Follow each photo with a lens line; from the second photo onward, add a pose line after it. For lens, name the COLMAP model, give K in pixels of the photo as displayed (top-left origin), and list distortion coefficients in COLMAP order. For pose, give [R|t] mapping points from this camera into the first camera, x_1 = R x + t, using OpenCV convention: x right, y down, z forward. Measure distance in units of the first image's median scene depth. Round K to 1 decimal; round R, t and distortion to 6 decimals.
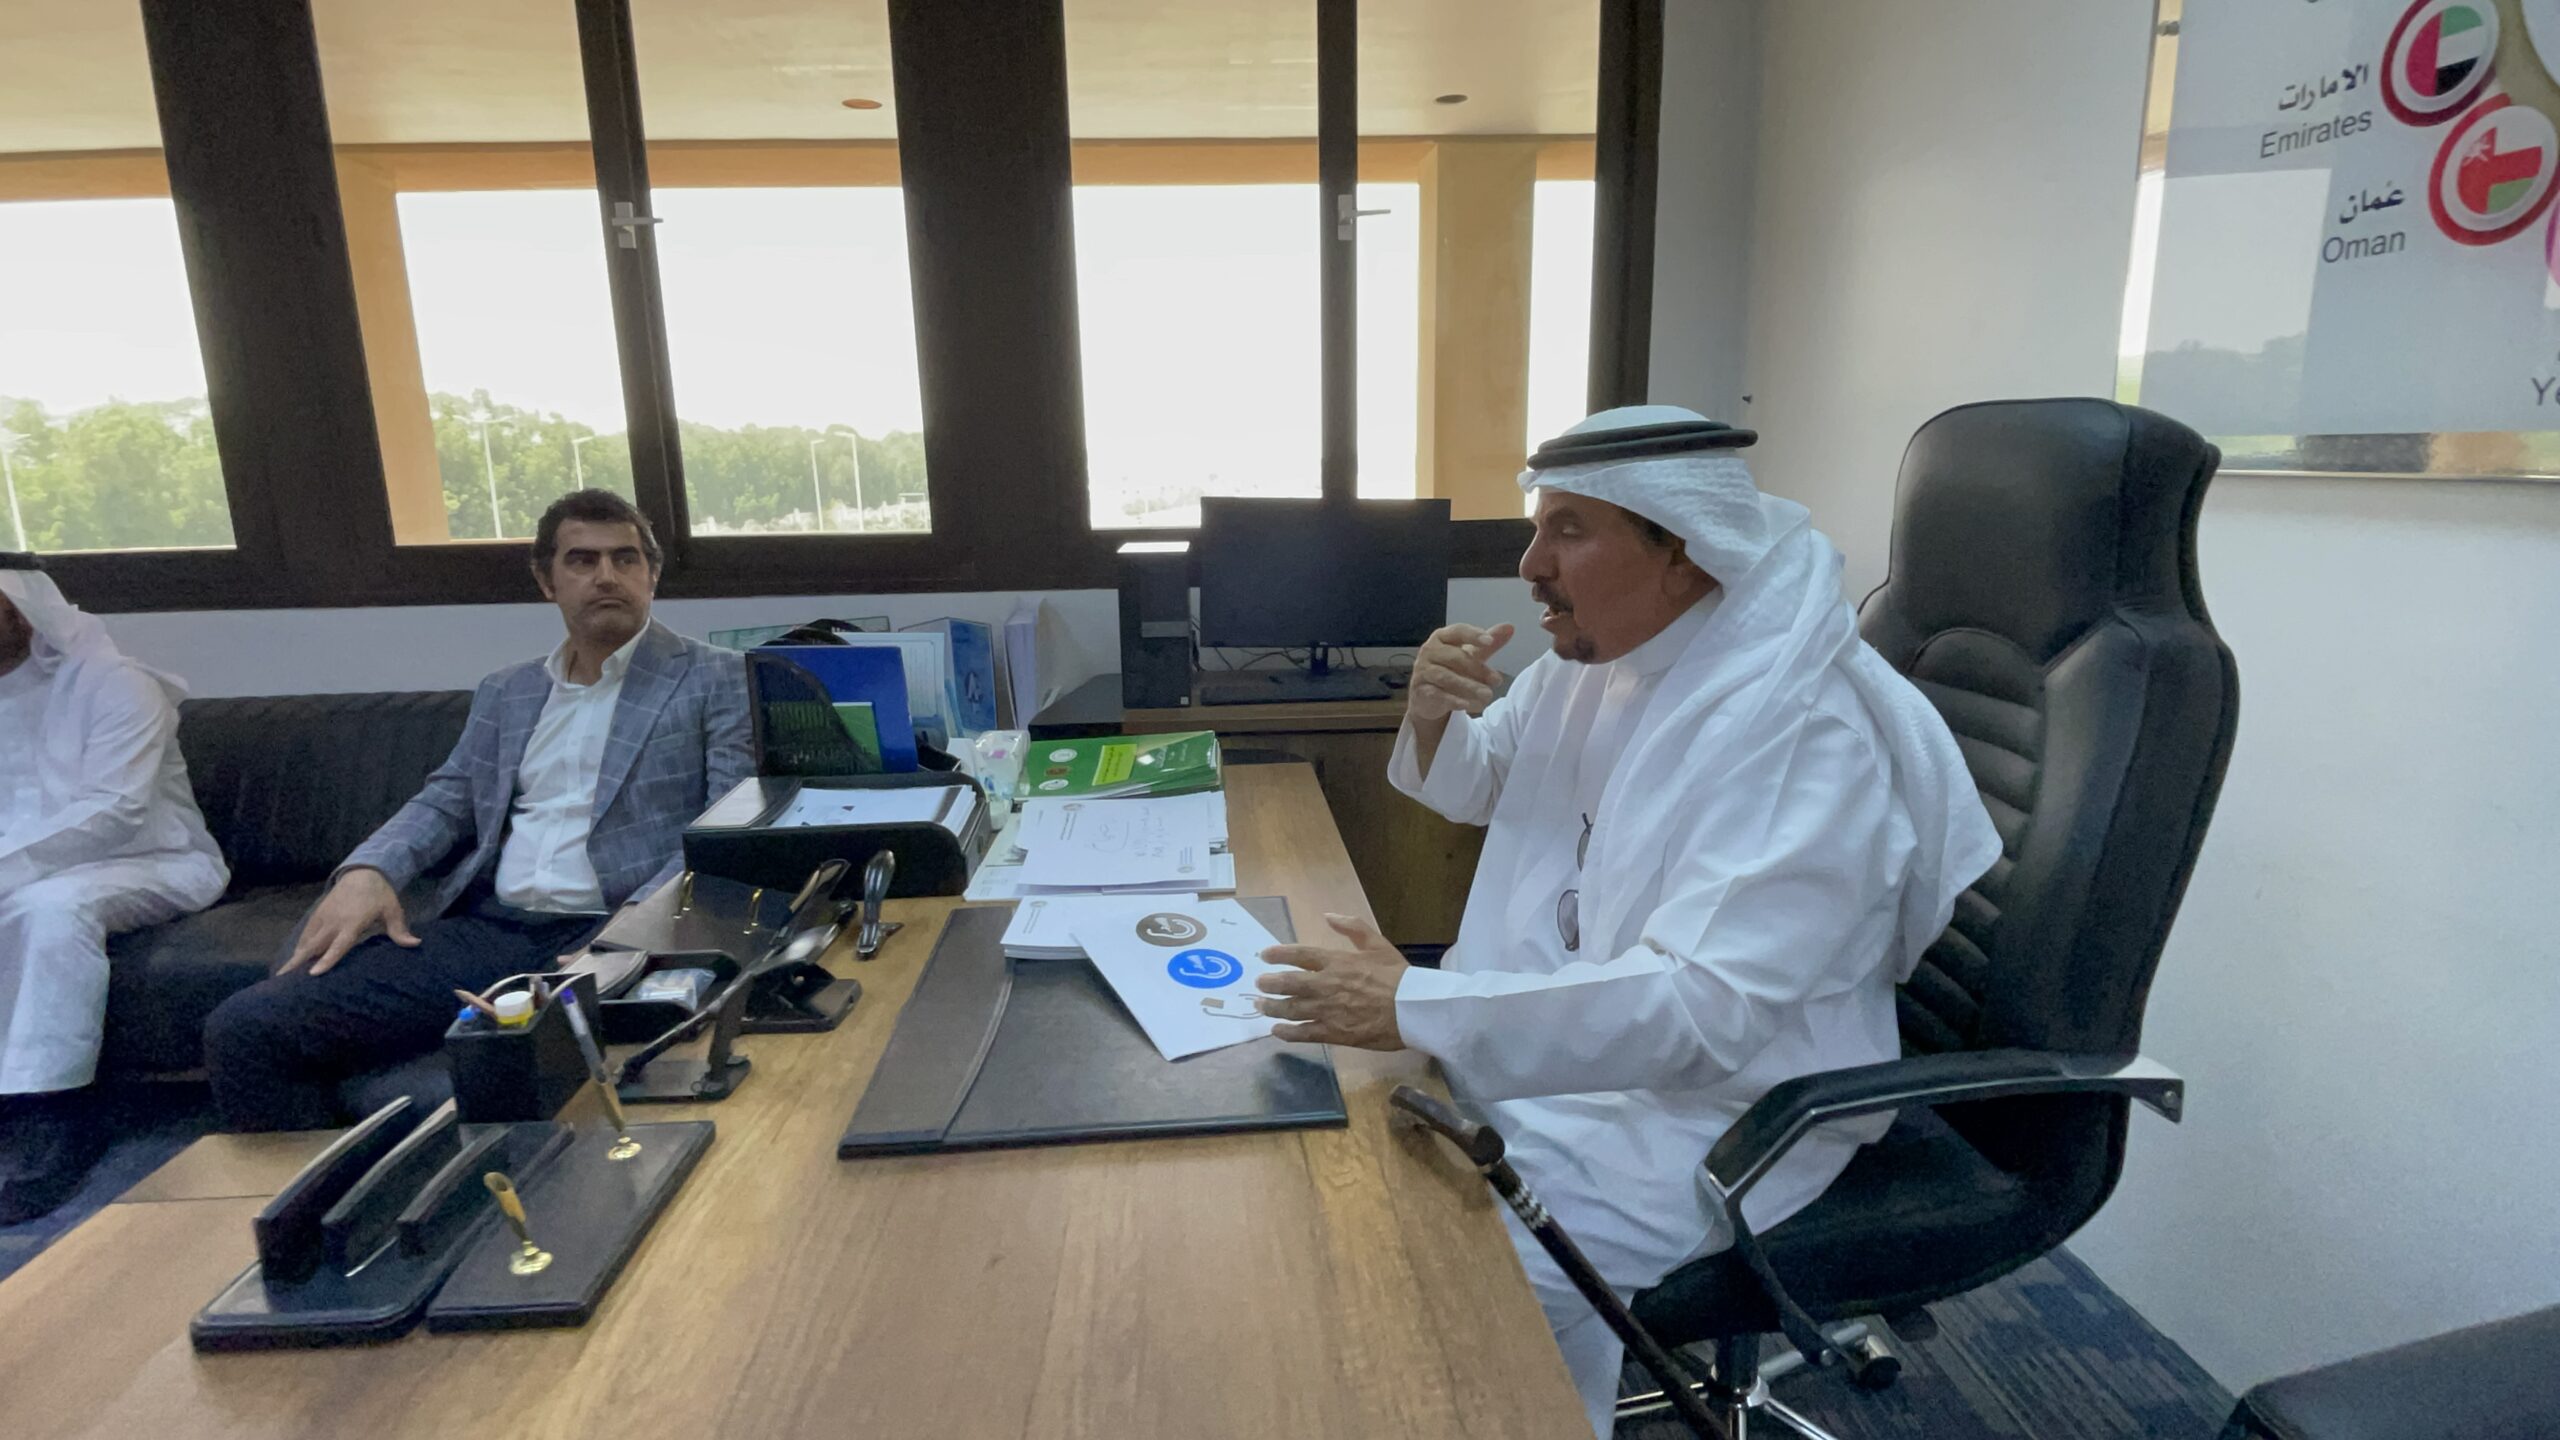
lens RADIAL K [[1189.6, 0, 1265.4], [0, 1189.6, 707.0], [0, 0, 1]] dist [0.018902, -0.020166]
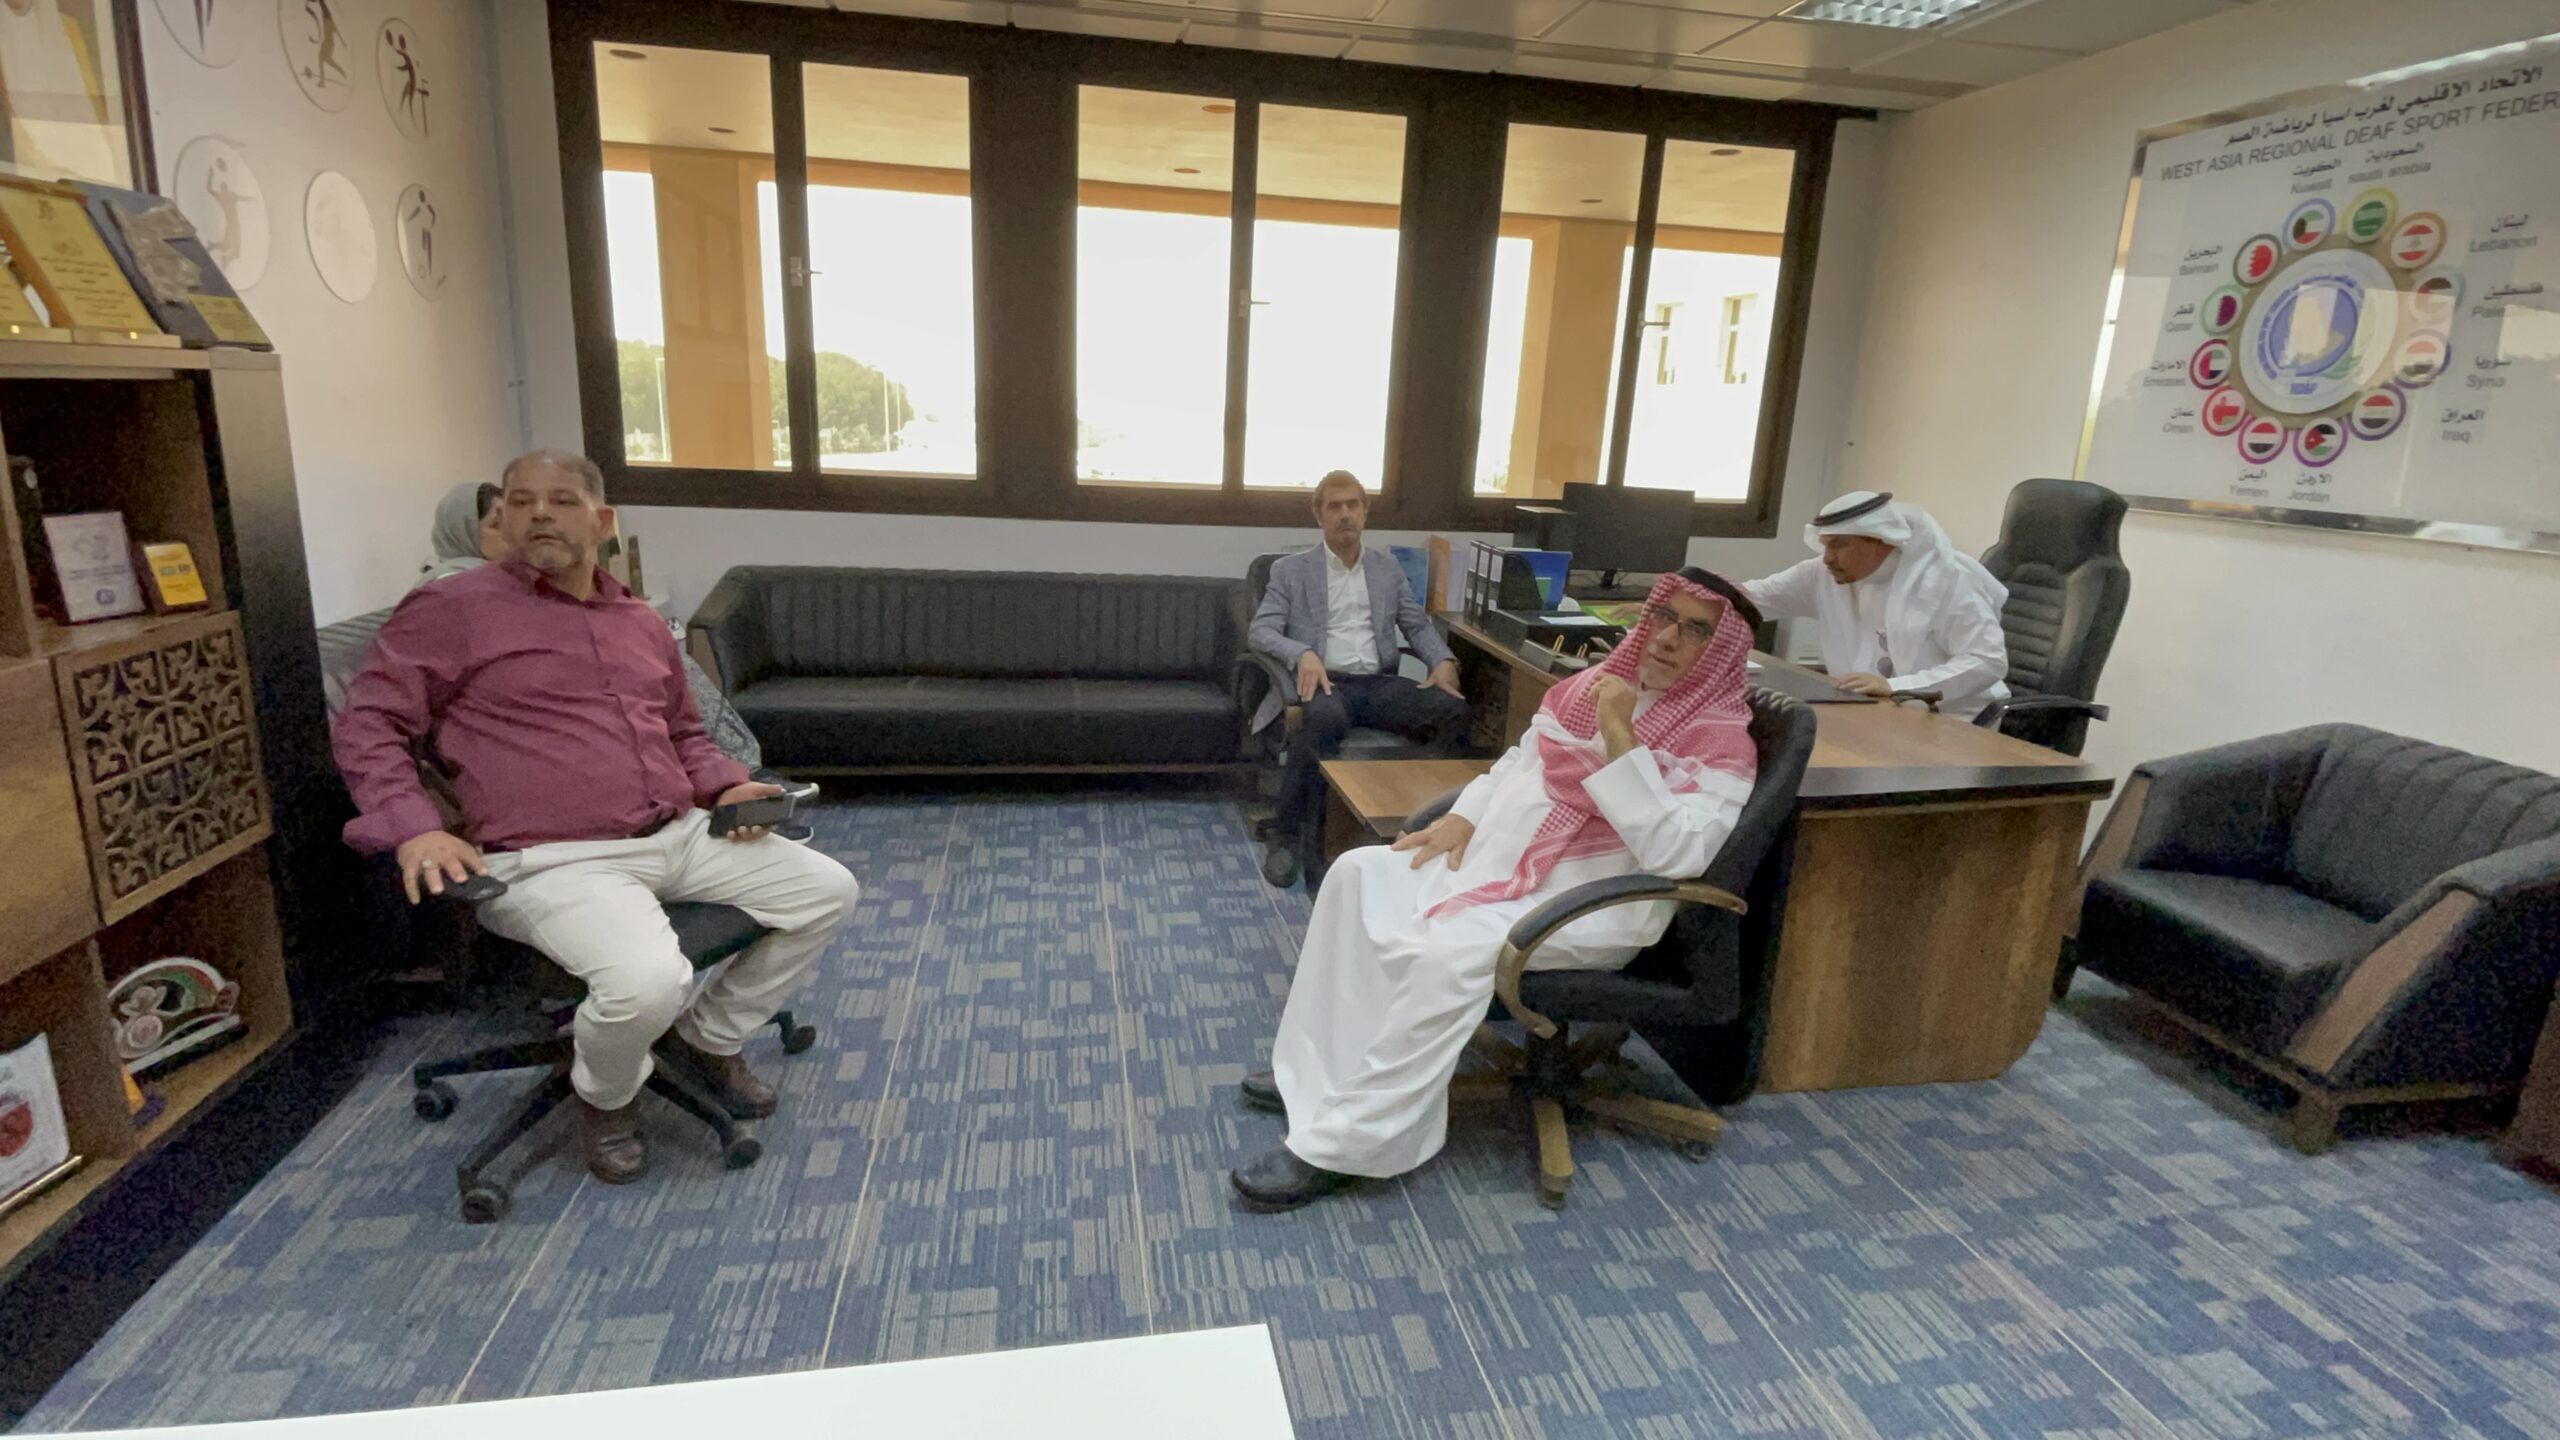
lens RADIAL K [[1189.6, 0, 1265.4], [0, 1189.6, 707.0], [0, 0, 1]] dist [0.018902, -0.020166]
pose [[0.992309, 0.036141, 0.118391, -1.278562], [-0.040561, 0.998559, 0.035140, 0.207009], [-0.116950, -0.039671, 0.992345, -1.316510]]
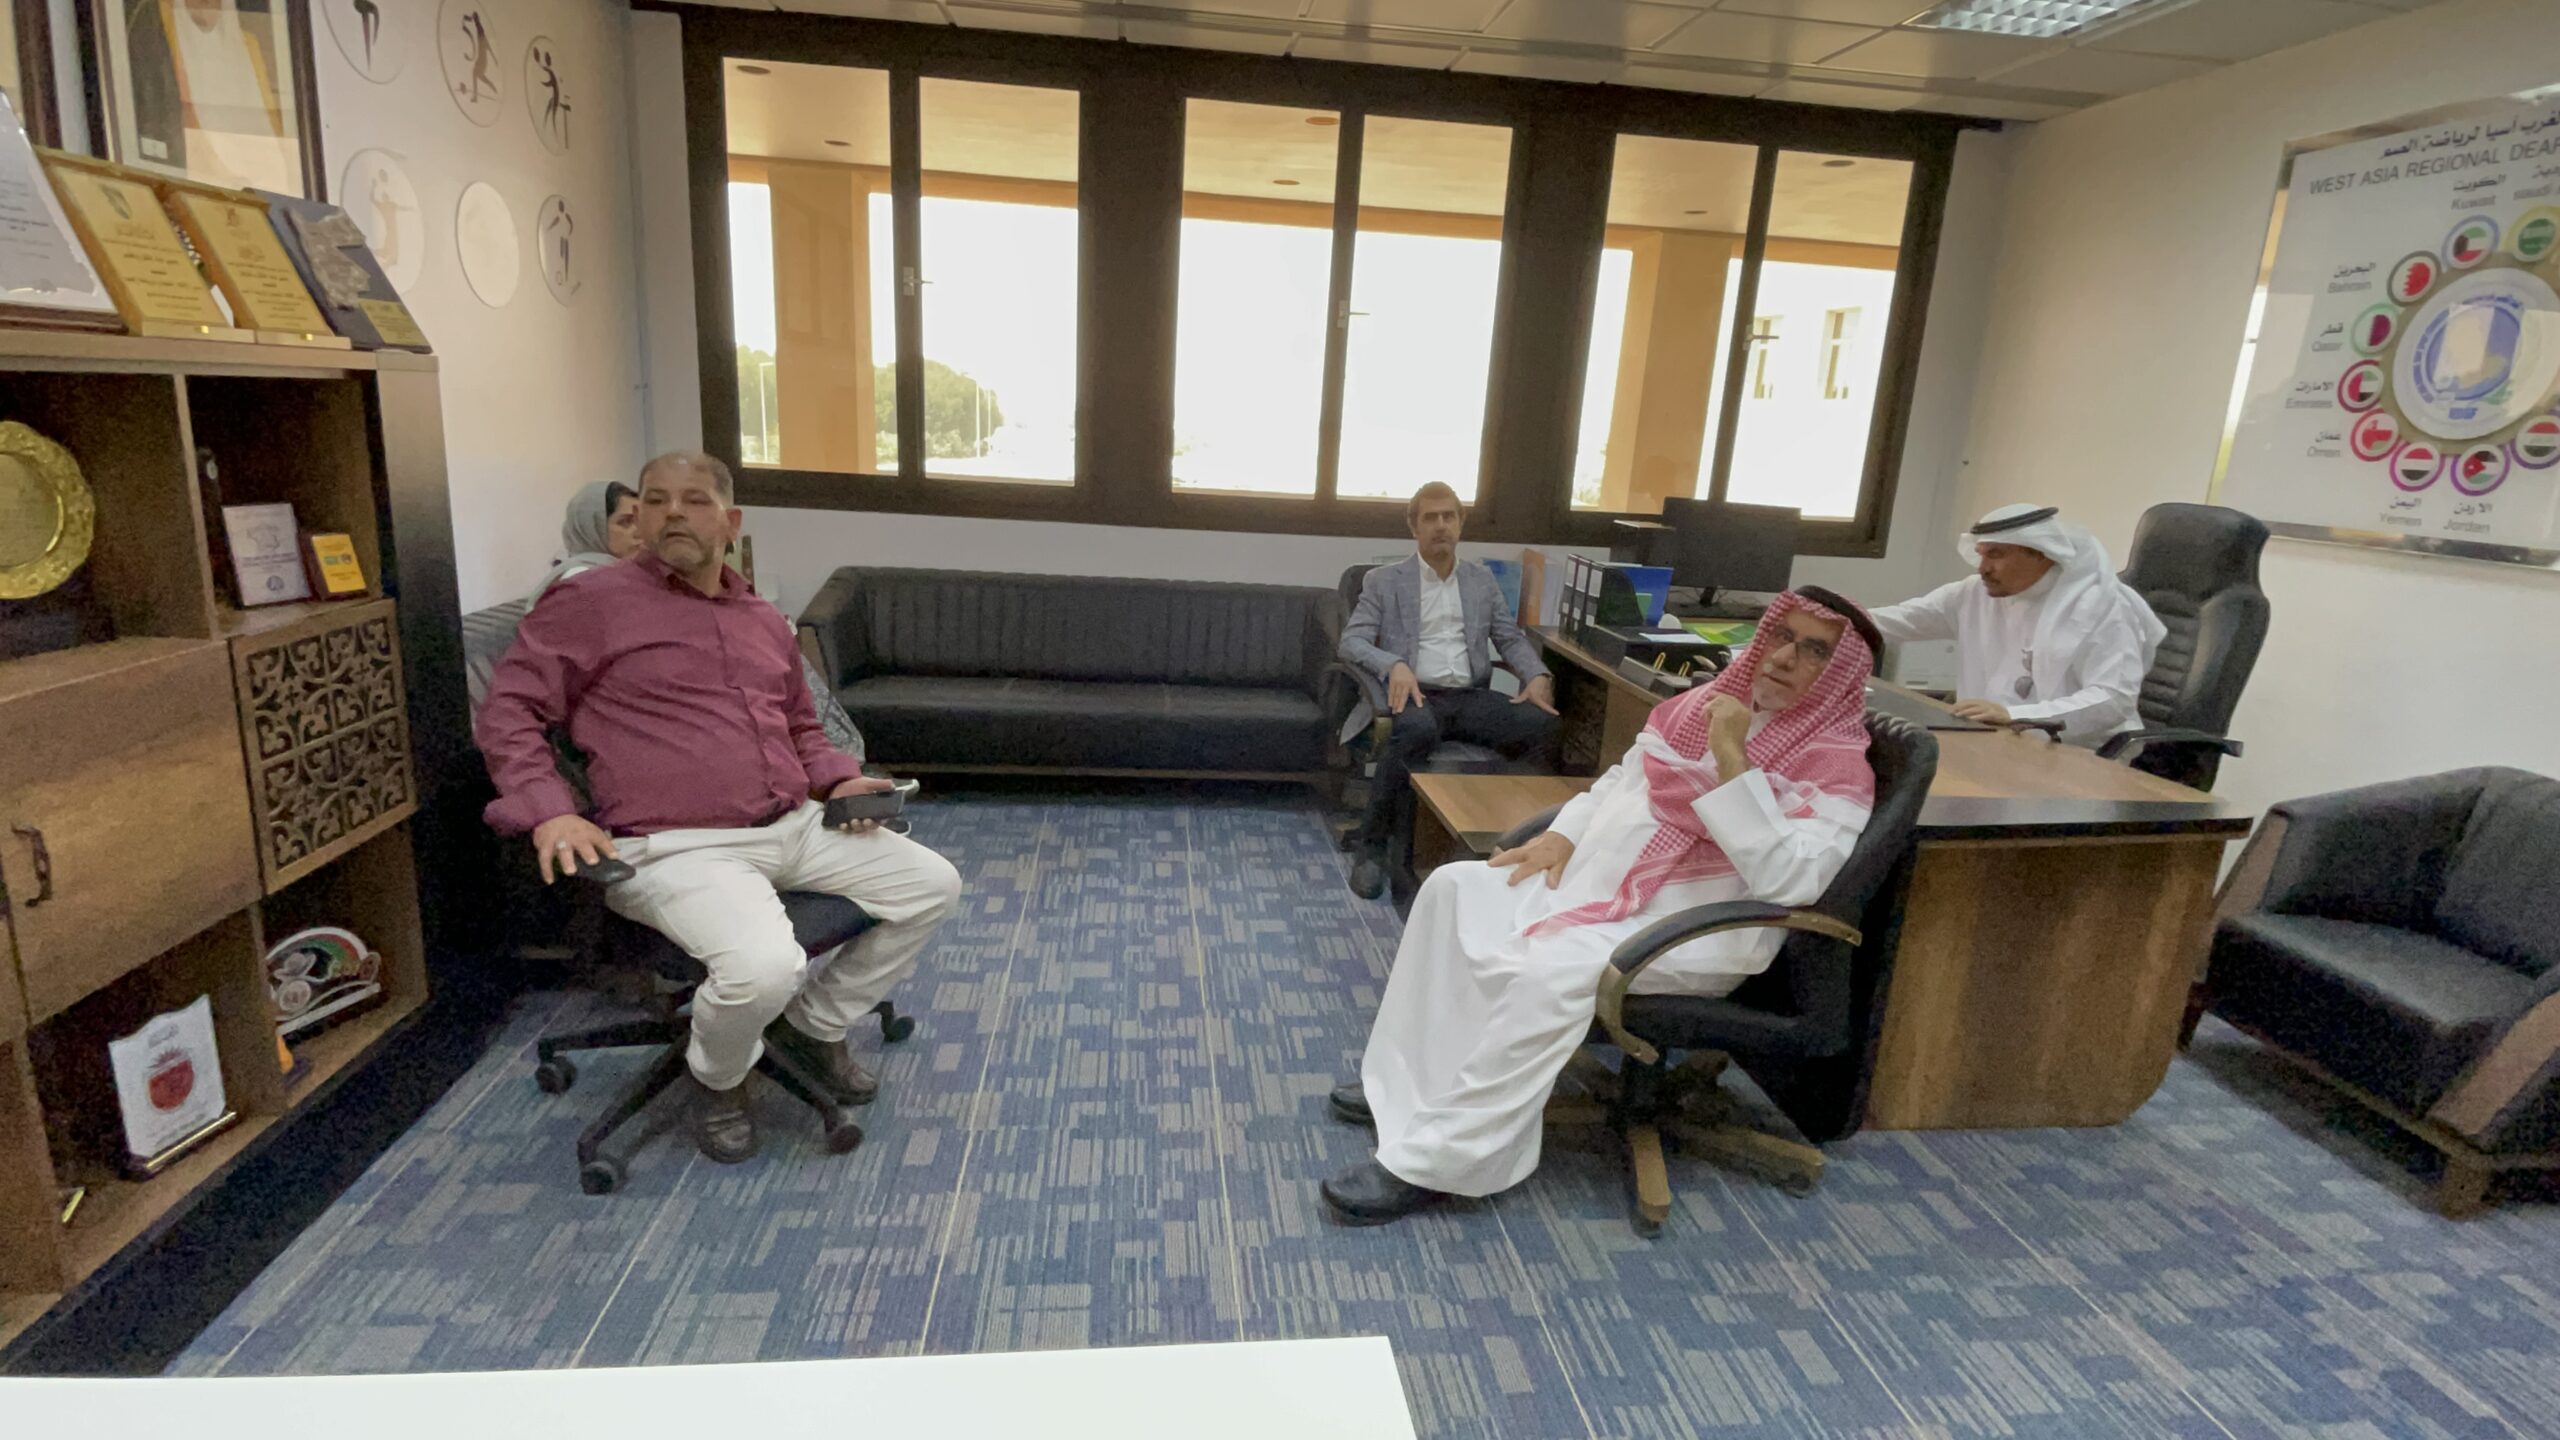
lens RADIAL K [[1189.6, 0, 1265.4], [0, 1189.6, 707.0], [0, 0, 1]] dist [0.018902, -0.020166]
pose [[0.996389, 0.064363, 0.055368, -1.312759], [-0.066149, 0.997327, 0.031043, 0.208064], [-0.053222, -0.034593, 0.997983, -1.317307]]
